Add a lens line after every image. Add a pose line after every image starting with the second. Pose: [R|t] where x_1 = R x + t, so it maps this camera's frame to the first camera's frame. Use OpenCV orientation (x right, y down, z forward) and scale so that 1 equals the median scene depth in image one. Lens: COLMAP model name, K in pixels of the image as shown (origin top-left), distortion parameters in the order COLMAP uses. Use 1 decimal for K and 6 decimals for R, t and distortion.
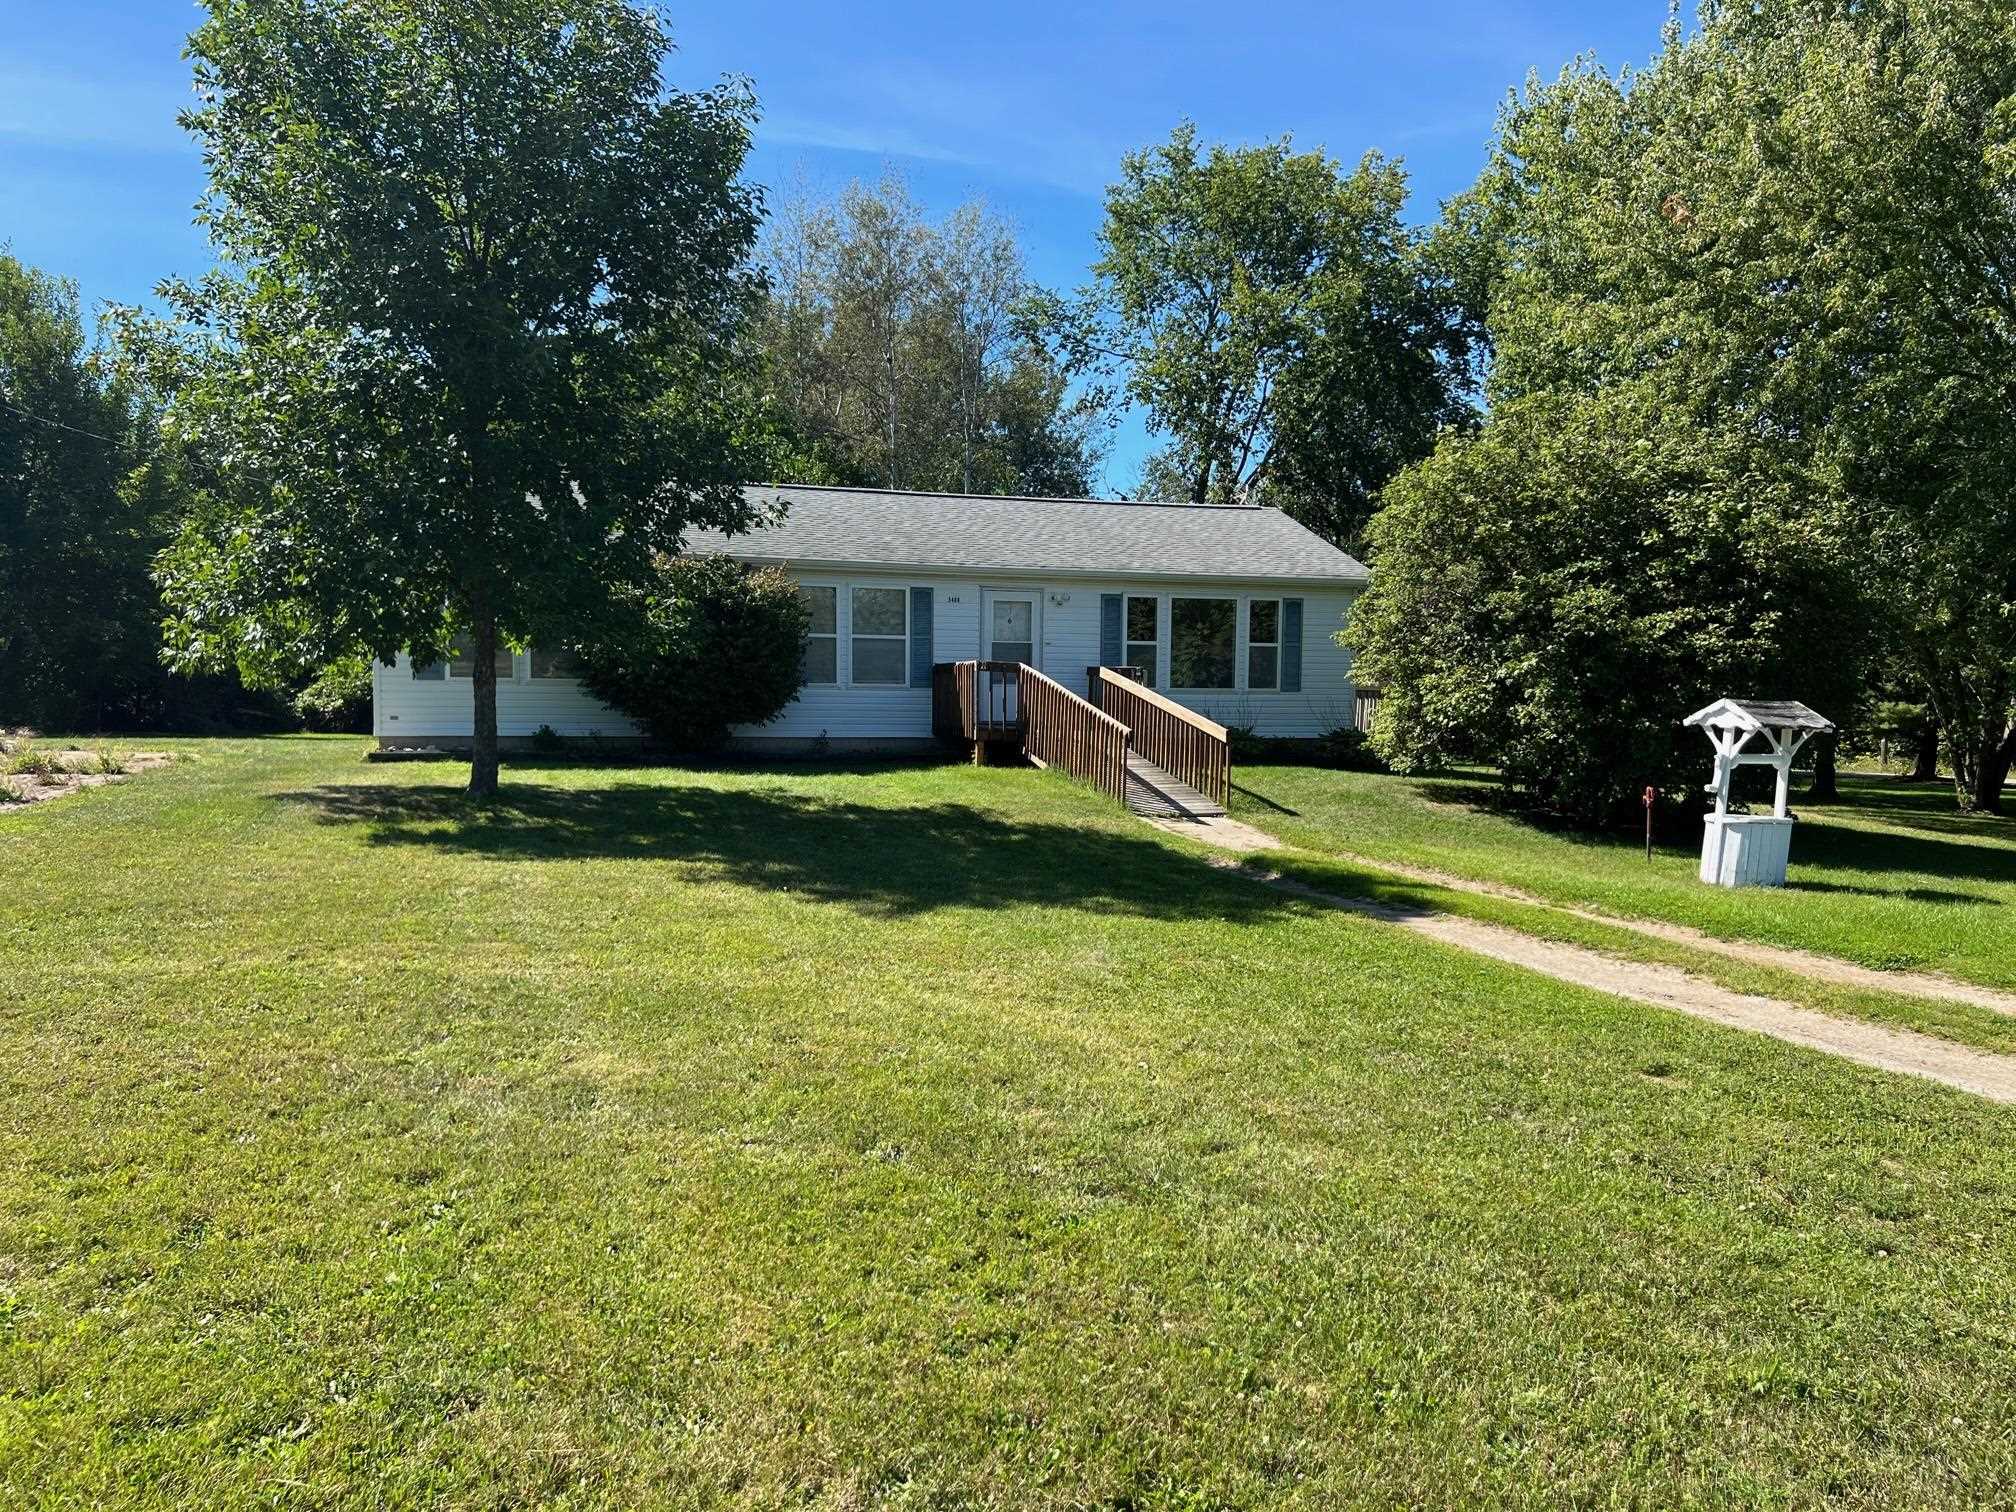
lens RADIAL K [[1518.0, 0, 1008.0], [0, 1518.0, 756.0], [0, 0, 1]] dist [0.046061, -0.071213]
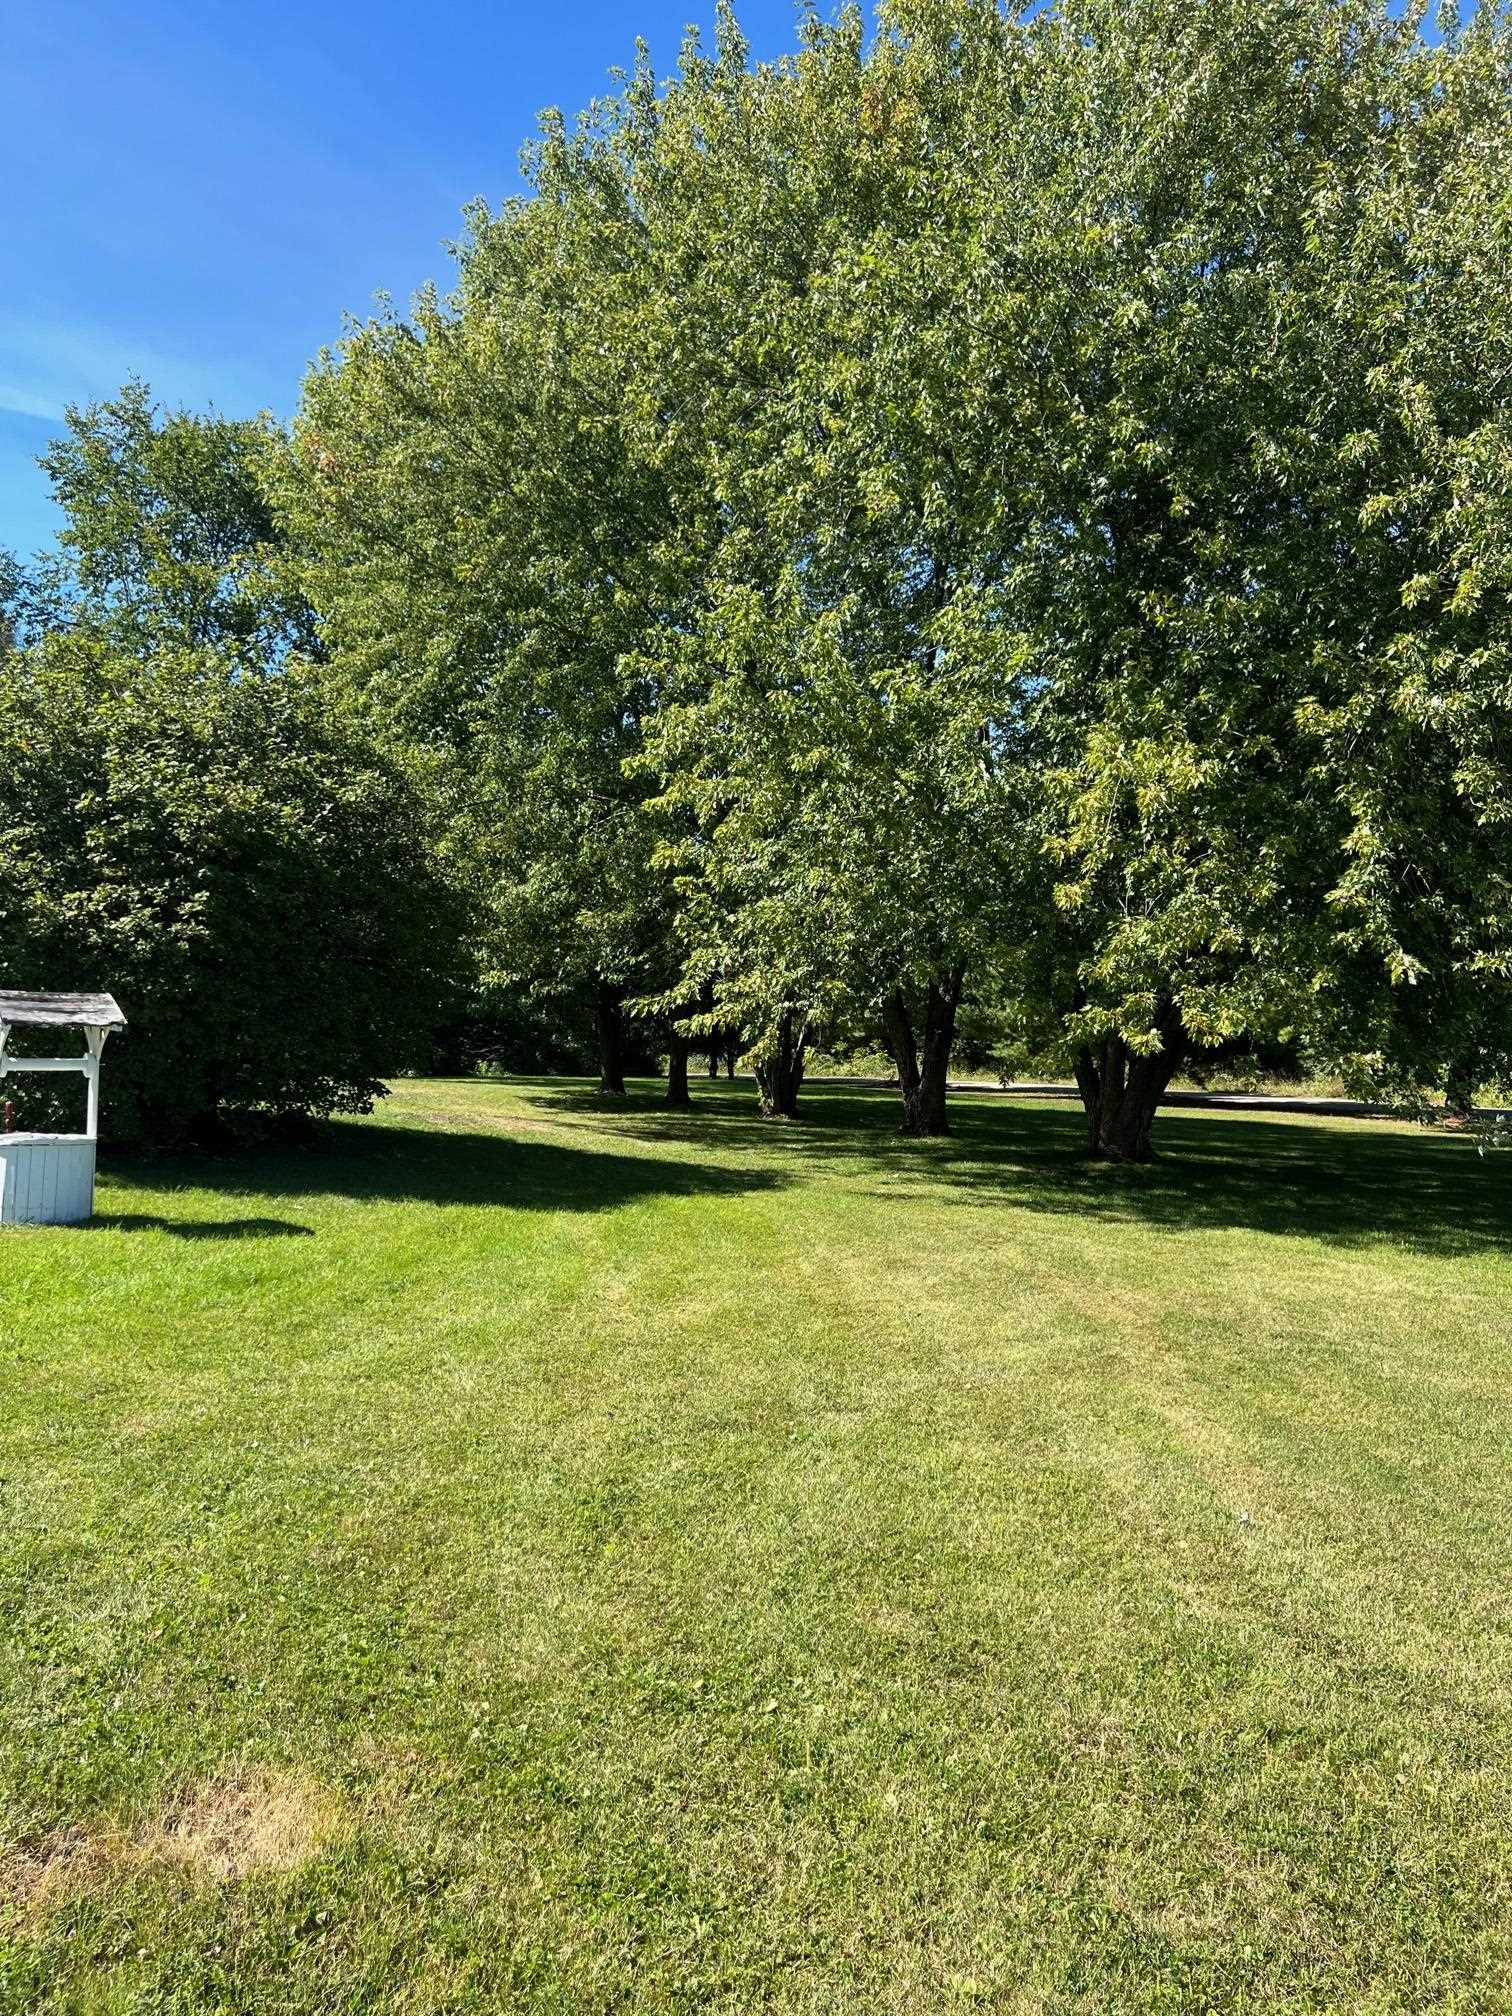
lens RADIAL K [[1514.2, 0, 736.3], [0, 1514.2, 1007.1], [0, 0, 1]] dist [0.075984, -0.137344]
pose [[0.943772, -0.001739, 0.330592, 0.320878], [0.015831, 0.999077, -0.039938, 0.005135], [-0.330218, 0.042926, 0.942928, 0.069729]]
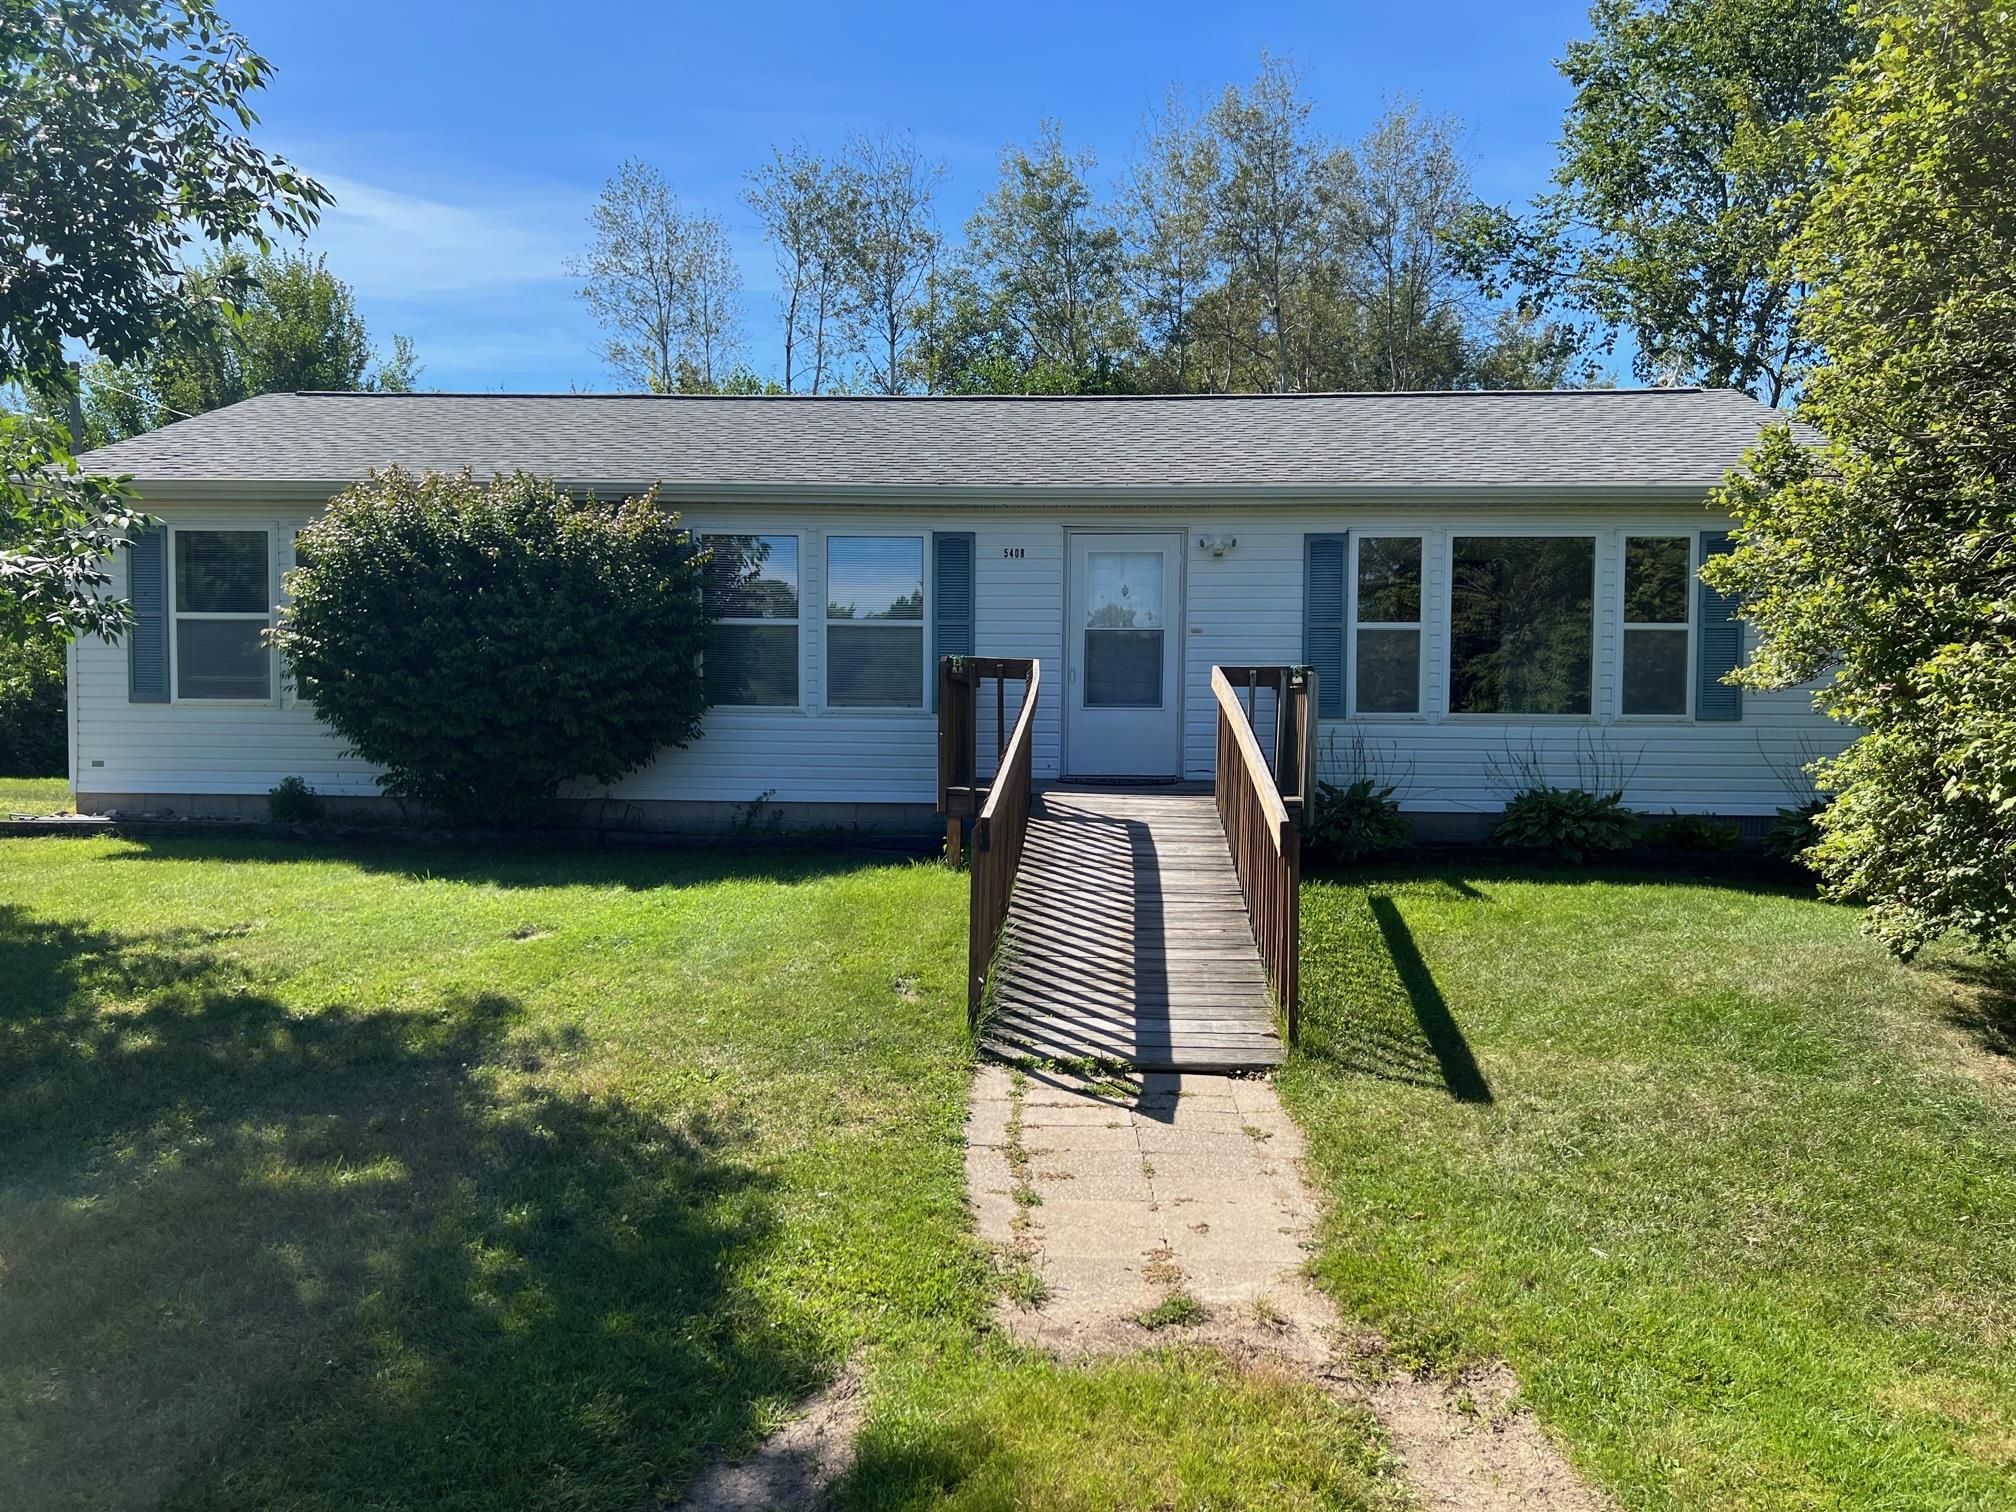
lens RADIAL K [[1518.0, 0, 1008.0], [0, 1518.0, 756.0], [0, 0, 1]] dist [0.046061, -0.071213]
pose [[0.938796, 0.005101, -0.344435, 0.149250], [-0.014381, 0.999599, -0.024393, -0.016129], [0.344173, 0.027853, 0.938493, 0.481184]]
